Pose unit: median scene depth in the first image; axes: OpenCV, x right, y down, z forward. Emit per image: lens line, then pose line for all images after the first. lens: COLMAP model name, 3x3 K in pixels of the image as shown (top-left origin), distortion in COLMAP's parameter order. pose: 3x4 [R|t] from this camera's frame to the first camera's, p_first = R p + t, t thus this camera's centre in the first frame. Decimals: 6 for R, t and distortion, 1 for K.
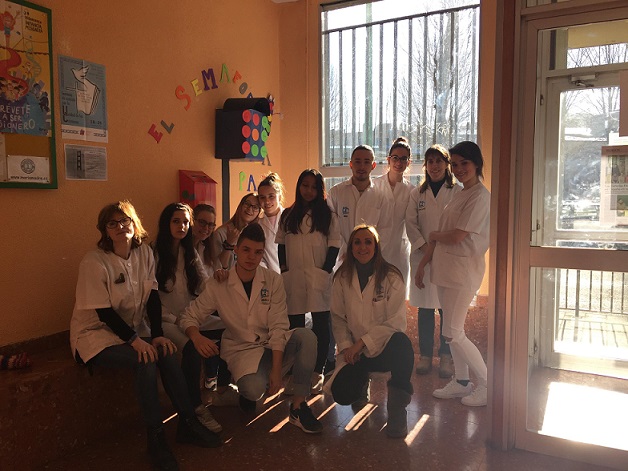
lens RADIAL K [[521.1, 0, 315.9], [0, 521.1, 235.5], [0, 0, 1]] dist [0.039793, -0.034272]
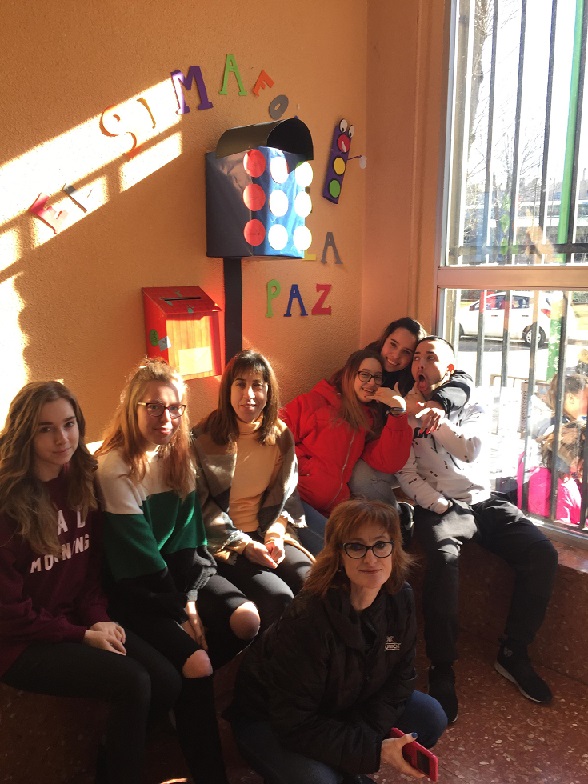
lens RADIAL K [[650.6, 0, 295.5], [0, 650.6, 399.9], [0, 0, 1]] dist [0.039793, -0.034272]
pose [[0.956168, 0.057934, -0.287030, 0.074199], [-0.024114, 0.992482, 0.119992, -0.089412], [0.291823, -0.107812, 0.950377, 0.420702]]
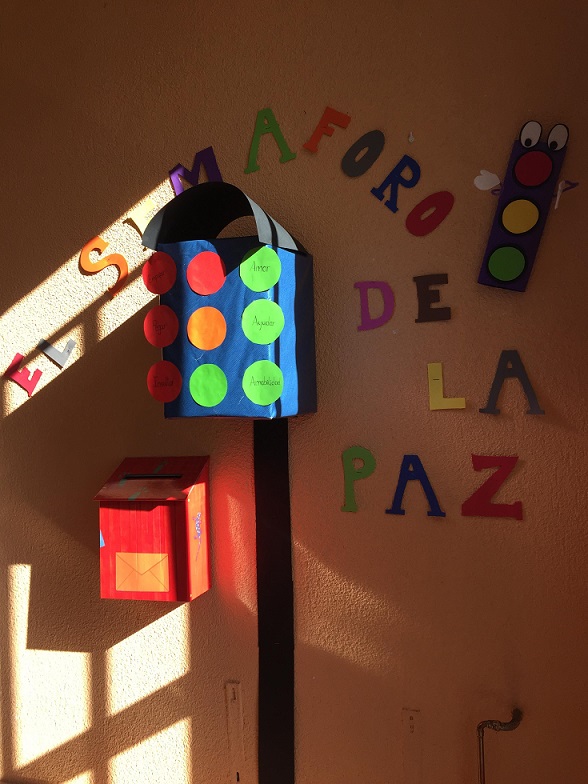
lens RADIAL K [[650.6, 0, 294.6], [0, 650.6, 394.0], [0, 0, 1]] dist [0.039793, -0.034272]
pose [[0.187895, -0.001248, -0.982188, 0.217837], [-0.038512, 0.999221, -0.008637, -0.158252], [0.981434, 0.039449, 0.187701, 0.969676]]
